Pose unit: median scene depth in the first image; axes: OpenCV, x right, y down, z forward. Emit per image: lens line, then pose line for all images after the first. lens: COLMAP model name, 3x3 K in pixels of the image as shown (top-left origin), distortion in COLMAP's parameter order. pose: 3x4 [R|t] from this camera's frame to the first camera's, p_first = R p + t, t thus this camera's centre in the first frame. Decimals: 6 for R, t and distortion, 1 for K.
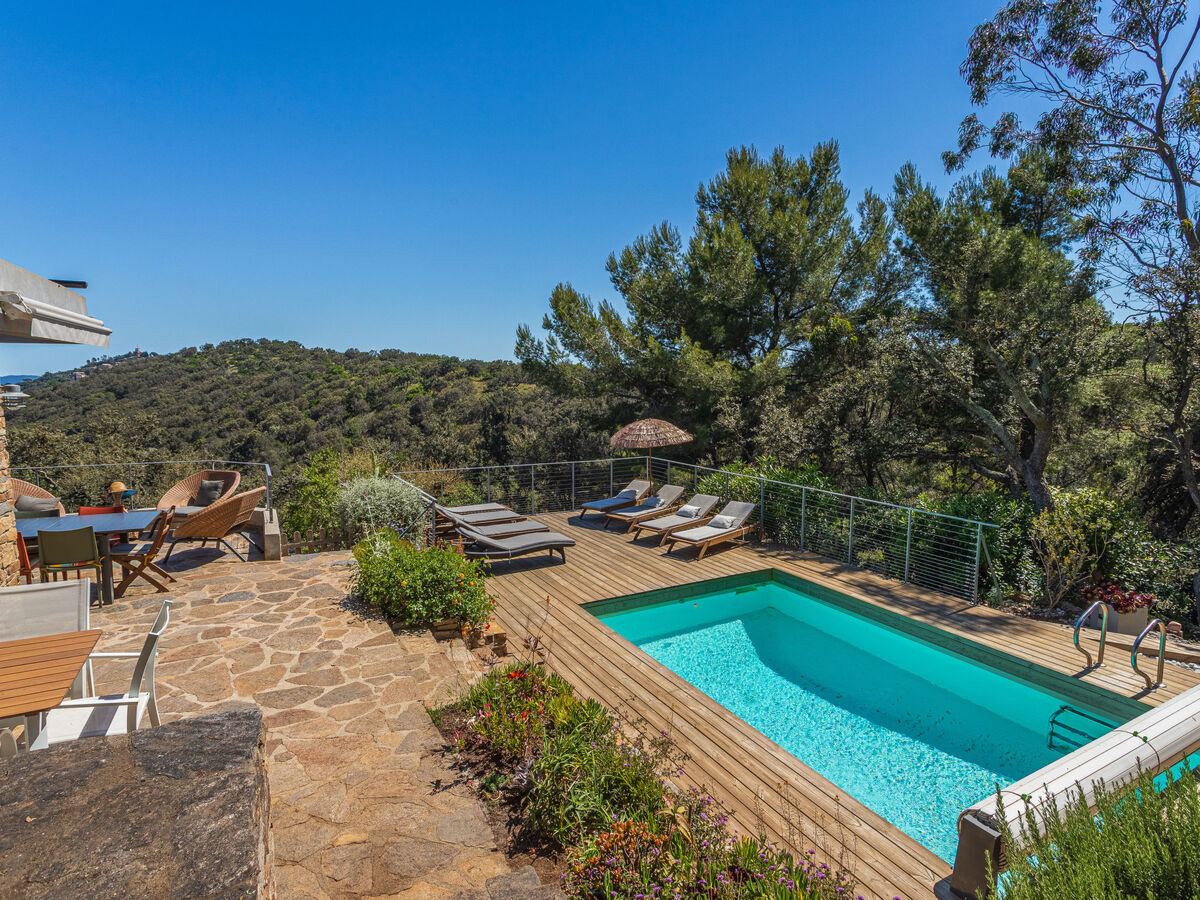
lens RADIAL K [[640.0, 0, 602.3], [0, 640.0, 455.1], [0, 0, 1]] dist [0.000469, 0.005252]
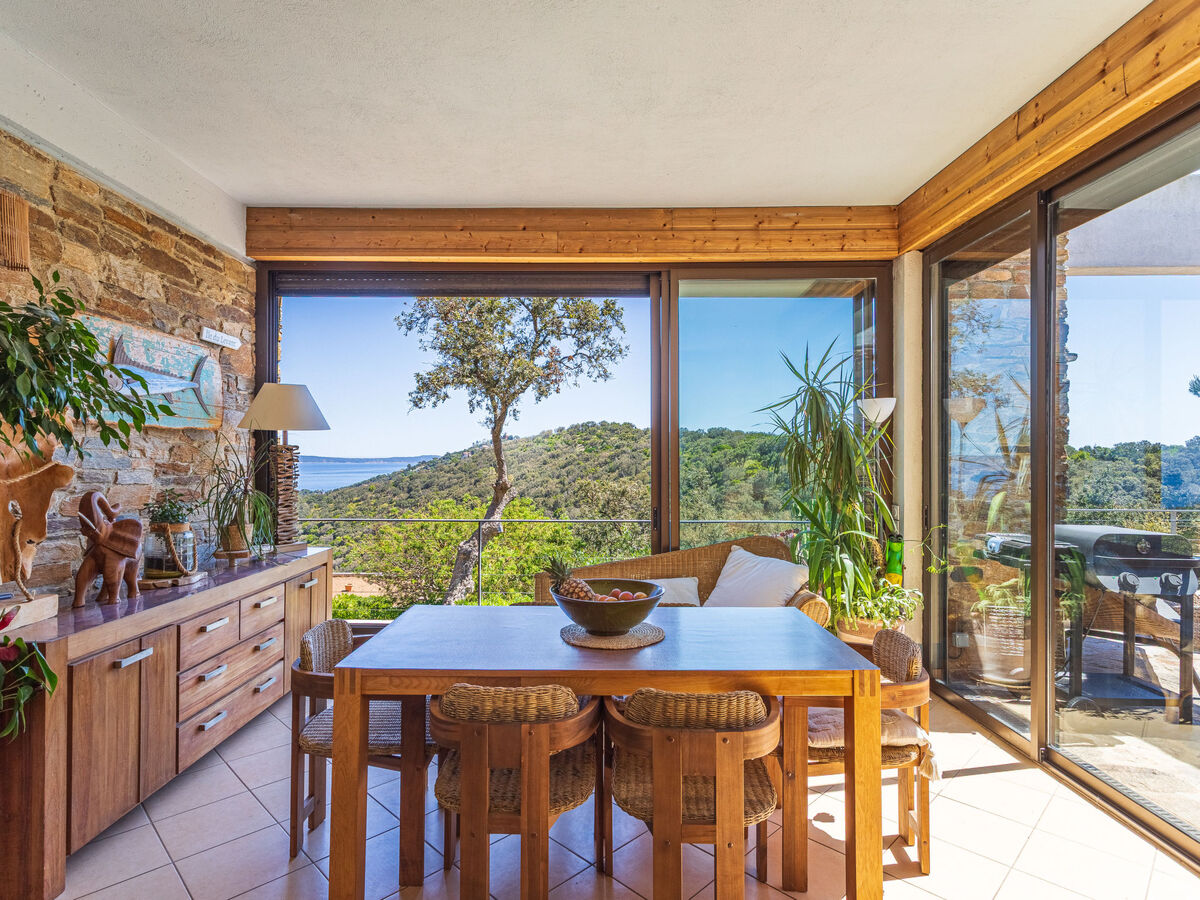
lens RADIAL K [[640.0, 0, 596.6], [0, 640.0, 454.7], [0, 0, 1]] dist [0.000469, 0.005252]
pose [[0.889756, -0.001752, -0.456434, -0.430113], [-0.054672, 0.992384, -0.110385, 0.025911], [0.453151, 0.123169, 0.882884, 0.113061]]
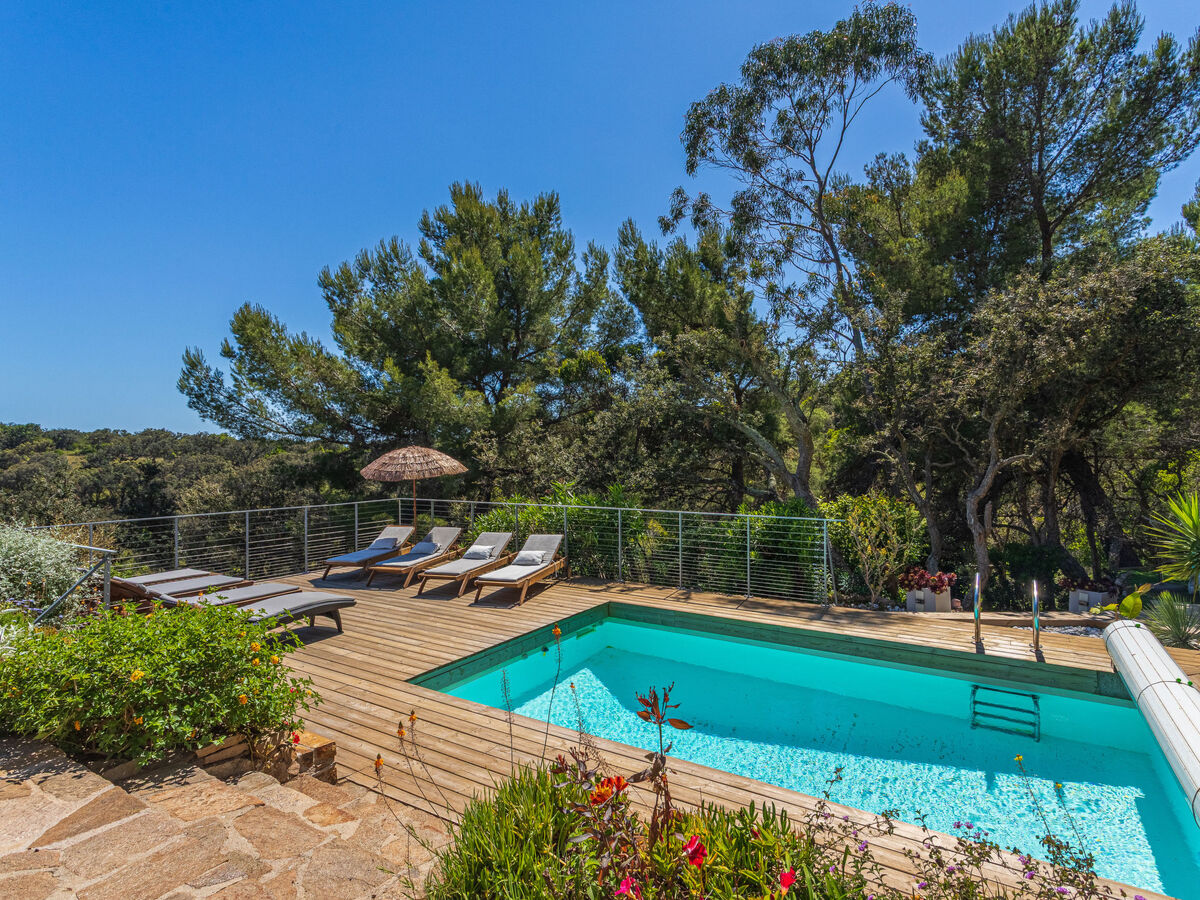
lens RADIAL K [[640.0, 0, 602.7], [0, 640.0, 448.2], [0, 0, 1]] dist [0.000469, 0.005252]
pose [[0.874554, -0.005616, 0.484895, -0.070863], [0.066739, 0.991812, -0.108882, 0.032352], [-0.480313, 0.127585, 0.867768, 0.119955]]
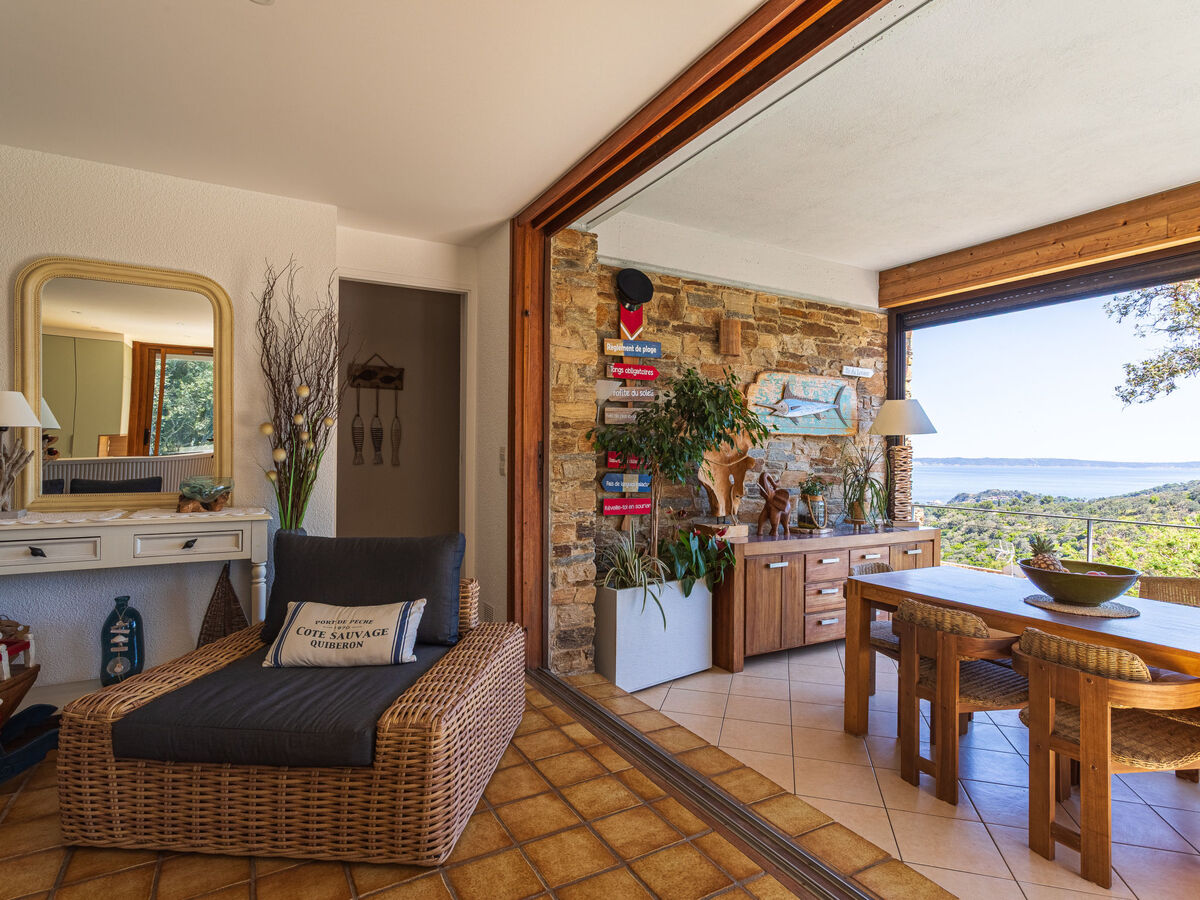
lens RADIAL K [[640.0, 0, 604.7], [0, 640.0, 450.6], [0, 0, 1]] dist [0.000469, 0.005252]
pose [[0.048565, -0.008405, -0.998785, -0.355848], [-0.128326, 0.991625, -0.014585, 0.027446], [0.990542, 0.128879, 0.047080, 0.111970]]
